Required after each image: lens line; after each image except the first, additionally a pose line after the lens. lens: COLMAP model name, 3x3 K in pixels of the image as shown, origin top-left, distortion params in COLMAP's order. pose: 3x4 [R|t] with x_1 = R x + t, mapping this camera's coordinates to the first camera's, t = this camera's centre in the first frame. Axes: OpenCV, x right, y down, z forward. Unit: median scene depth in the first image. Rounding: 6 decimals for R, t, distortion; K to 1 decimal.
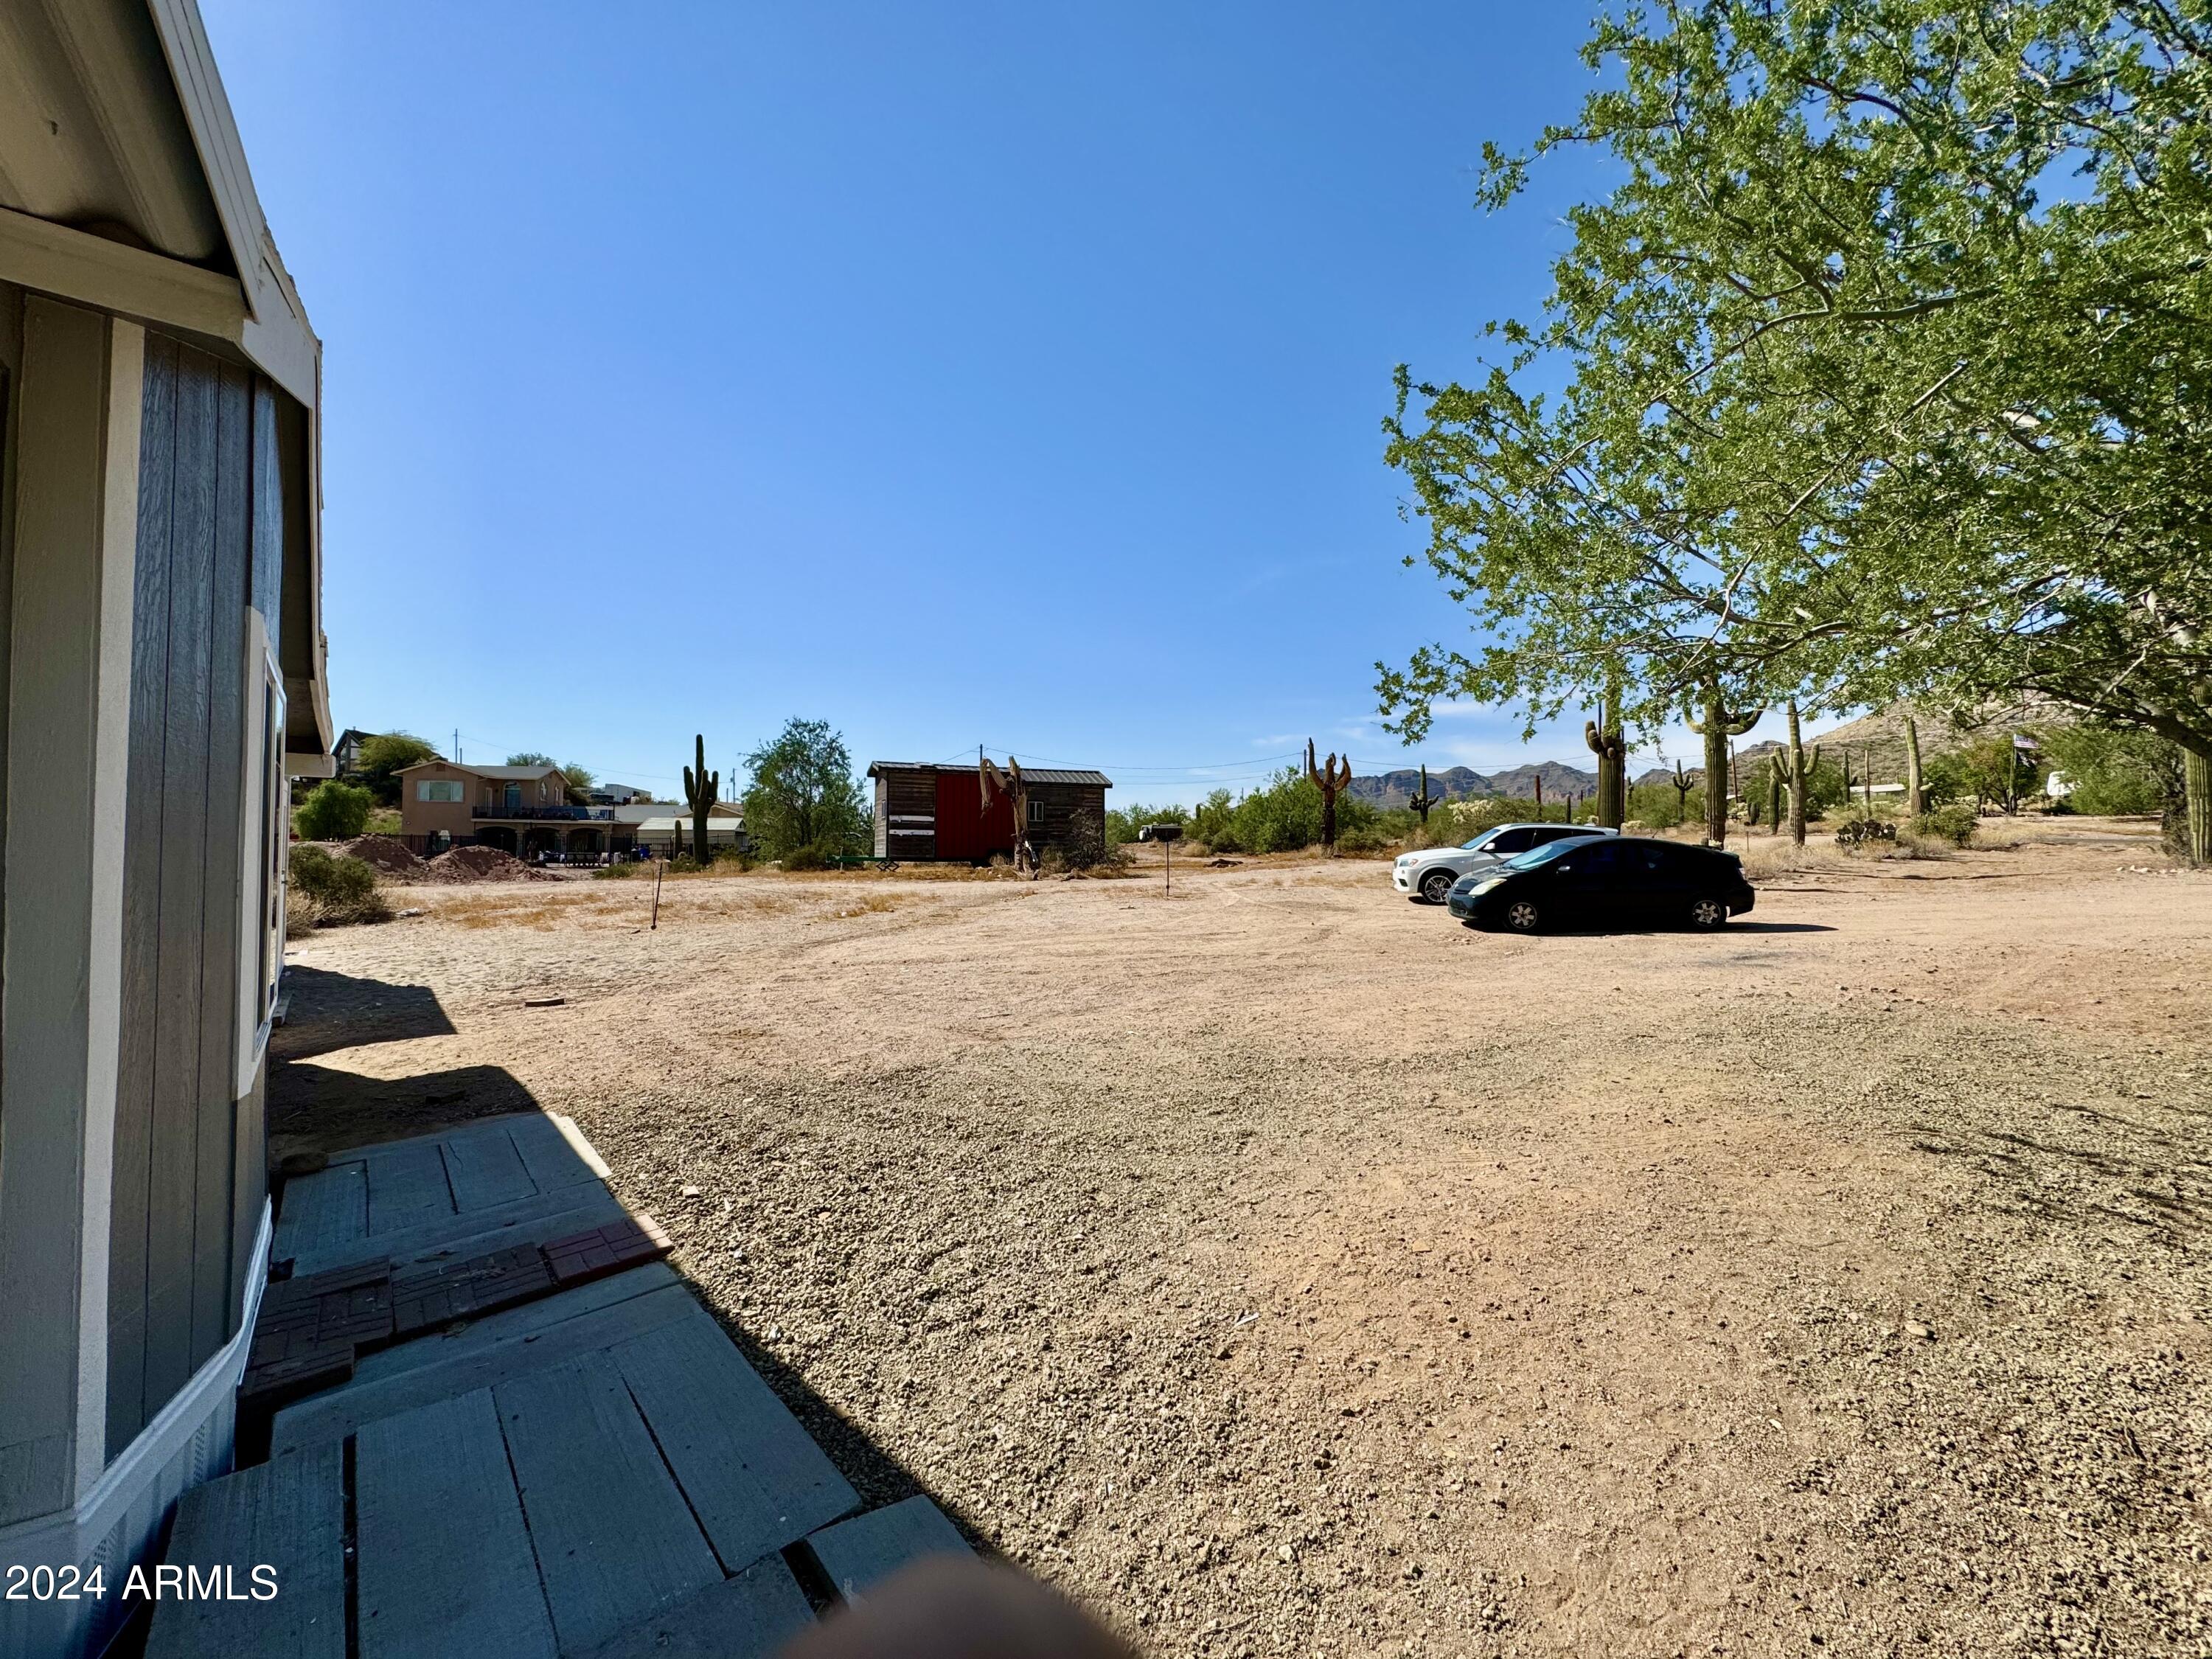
lens RADIAL K [[887.3, 0, 1103.7], [0, 887.3, 836.6], [0, 0, 1]] dist [0.001307, 0.000300]
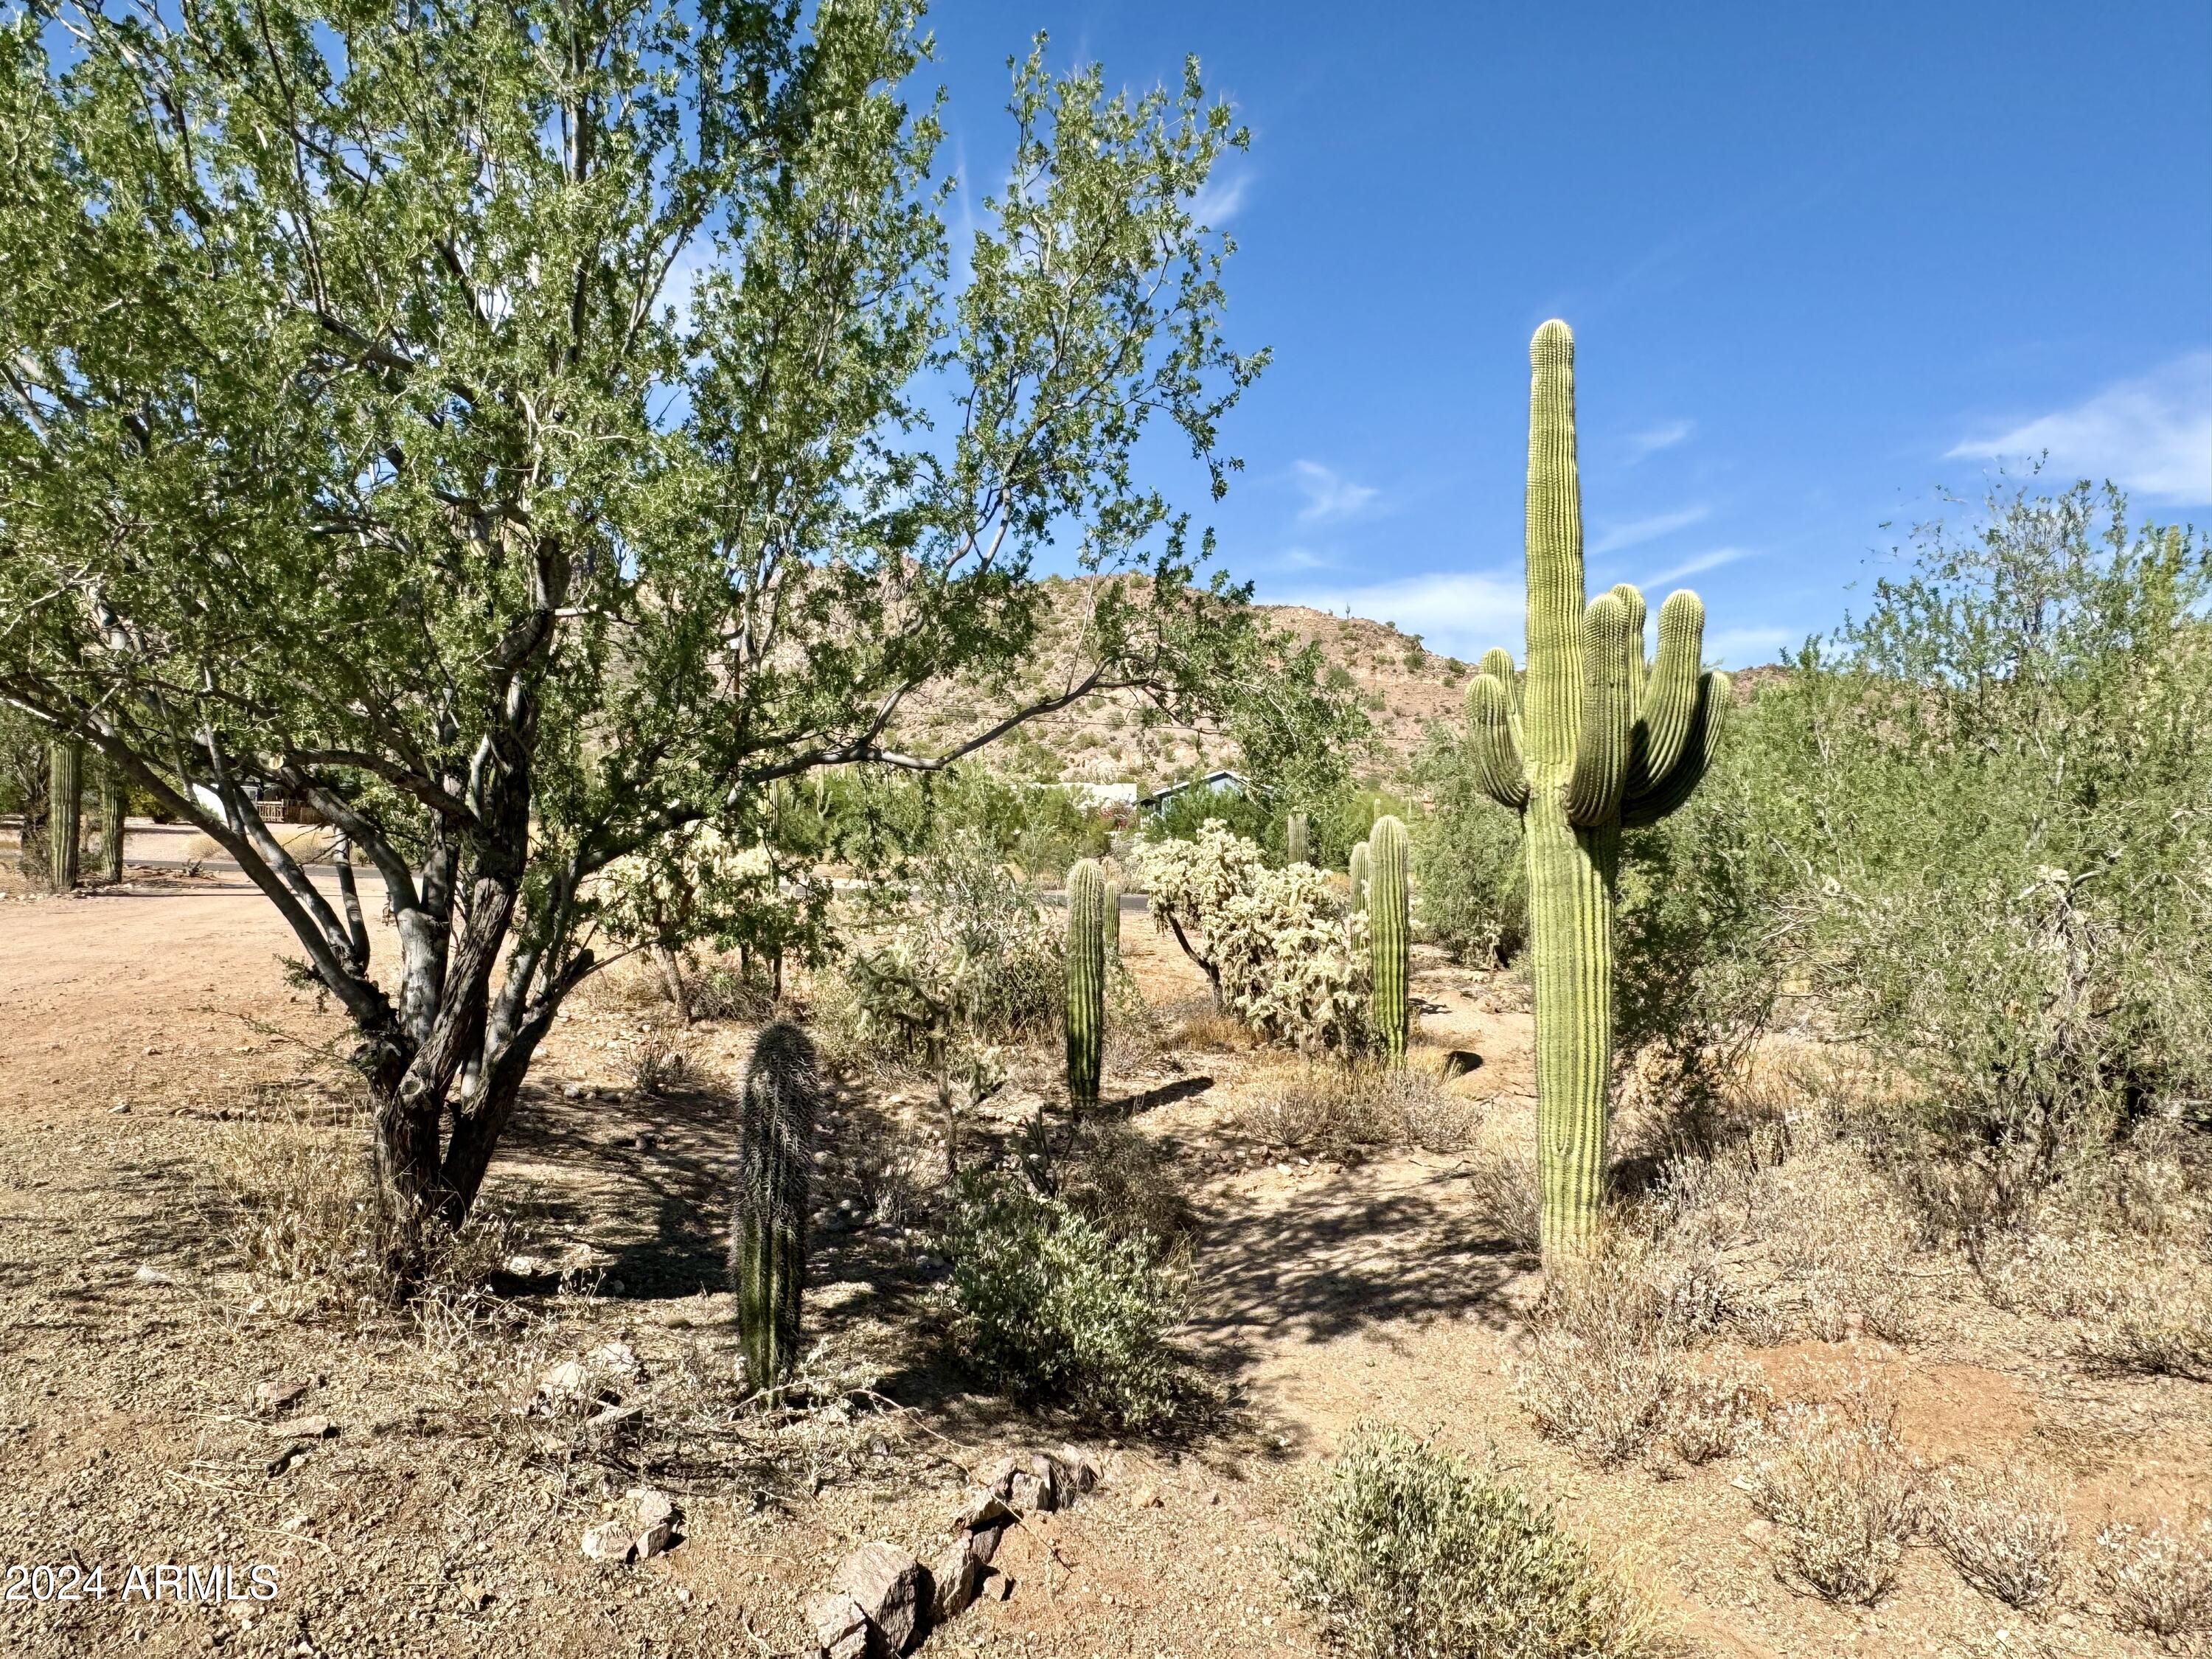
lens RADIAL K [[1483.2, 0, 1104.1], [0, 1483.2, 829.0], [0, 0, 1]] dist [-0.006703, -0.002085]
pose [[0.059756, 0.031653, 0.997711, -0.190207], [-0.023405, 0.999267, -0.030301, -0.019928], [-0.997939, -0.021541, 0.060453, -0.064647]]
